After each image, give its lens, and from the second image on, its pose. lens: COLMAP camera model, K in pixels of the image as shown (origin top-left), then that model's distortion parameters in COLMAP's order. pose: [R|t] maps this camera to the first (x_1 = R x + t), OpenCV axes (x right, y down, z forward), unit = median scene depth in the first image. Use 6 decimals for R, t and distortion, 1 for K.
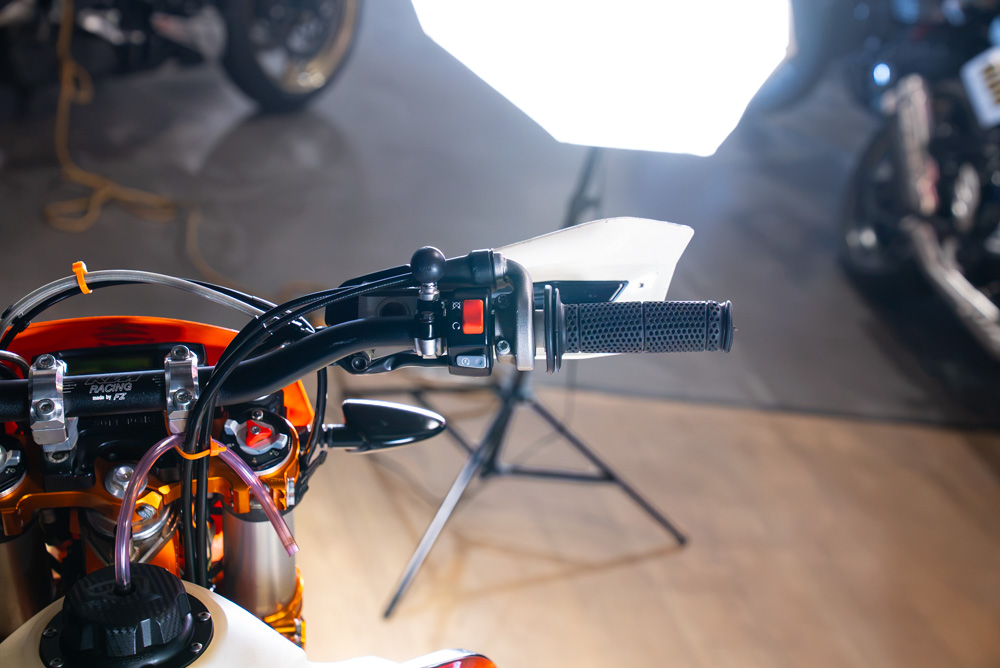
lens RADIAL K [[1984.2, 0, 497.9], [0, 1984.2, 333.1], [0, 0, 1]] dist [0.365878, 0.000000]
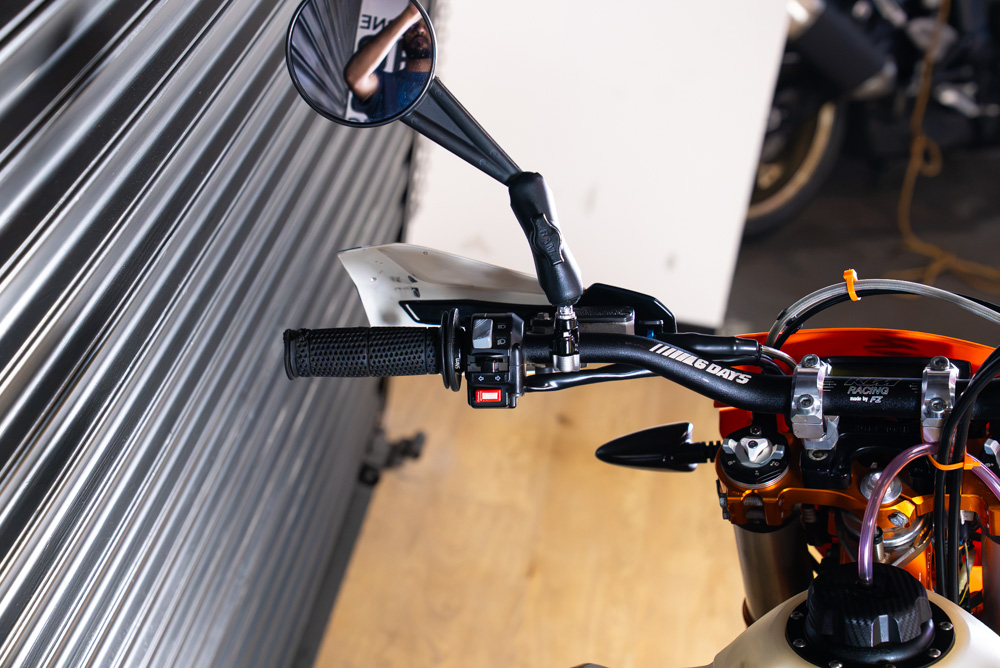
lens RADIAL K [[1984.2, 0, 495.2], [0, 1984.2, 329.8], [0, 0, 1]] dist [0.365878, 0.000000]
pose [[0.910043, 0.071373, -0.408323, 0.048651], [-0.091185, 0.995405, -0.029233, 0.039607], [0.404360, 0.063836, 0.912369, -0.024703]]
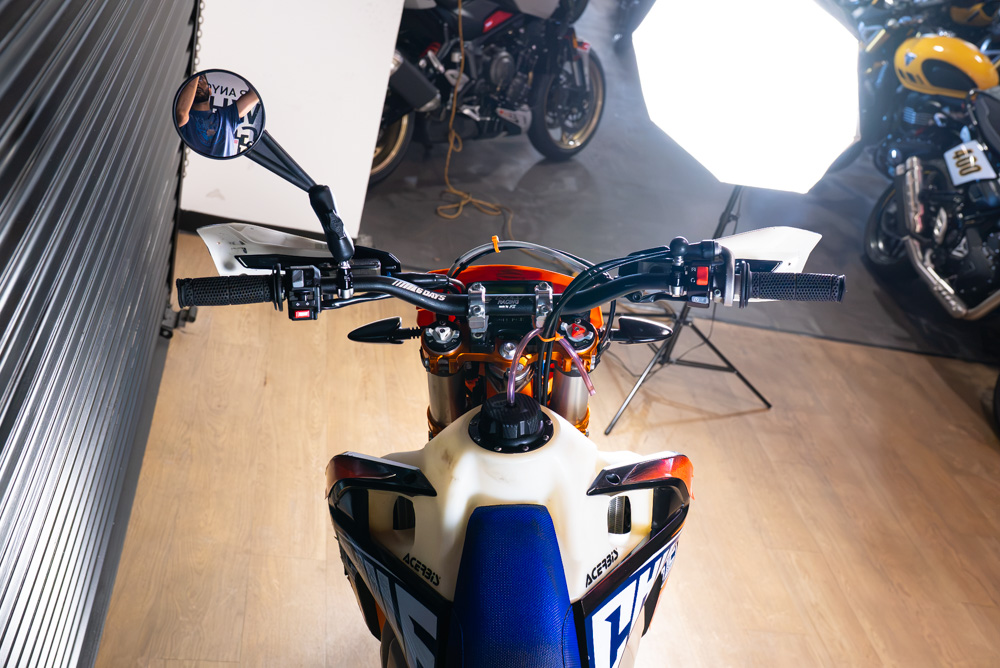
lens RADIAL K [[1082.0, 0, 494.7], [0, 1082.0, 325.6], [0, 0, 1]] dist [0.042578, 0.000000]
pose [[0.987936, 0.064417, -0.140832, -0.051391], [-0.058652, 0.997277, 0.044716, 0.003809], [0.143329, -0.035916, 0.989023, -0.030951]]
